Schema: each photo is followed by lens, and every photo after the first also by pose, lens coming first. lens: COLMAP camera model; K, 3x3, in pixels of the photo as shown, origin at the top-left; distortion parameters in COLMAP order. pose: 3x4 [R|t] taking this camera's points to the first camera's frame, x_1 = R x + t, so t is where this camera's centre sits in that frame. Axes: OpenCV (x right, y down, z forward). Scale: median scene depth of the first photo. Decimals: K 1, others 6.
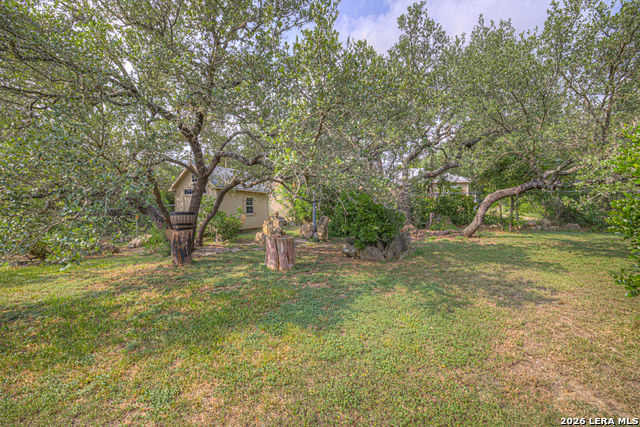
lens RADIAL K [[271.2, 0, 316.8], [0, 271.2, 212.3], [0, 0, 1]] dist [-0.043037, 0.011383]
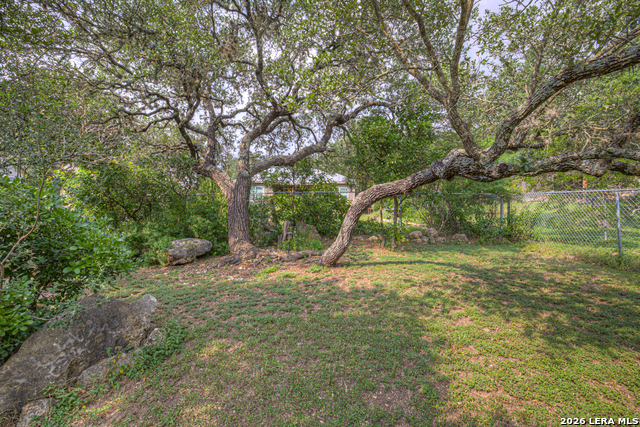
lens RADIAL K [[271.2, 0, 316.8], [0, 271.2, 212.3], [0, 0, 1]] dist [-0.043037, 0.011383]
pose [[0.935755, 0.005751, 0.352603, 0.306959], [-0.003925, 0.999975, -0.005893, -0.017012], [-0.352628, 0.004131, 0.935754, 0.430136]]
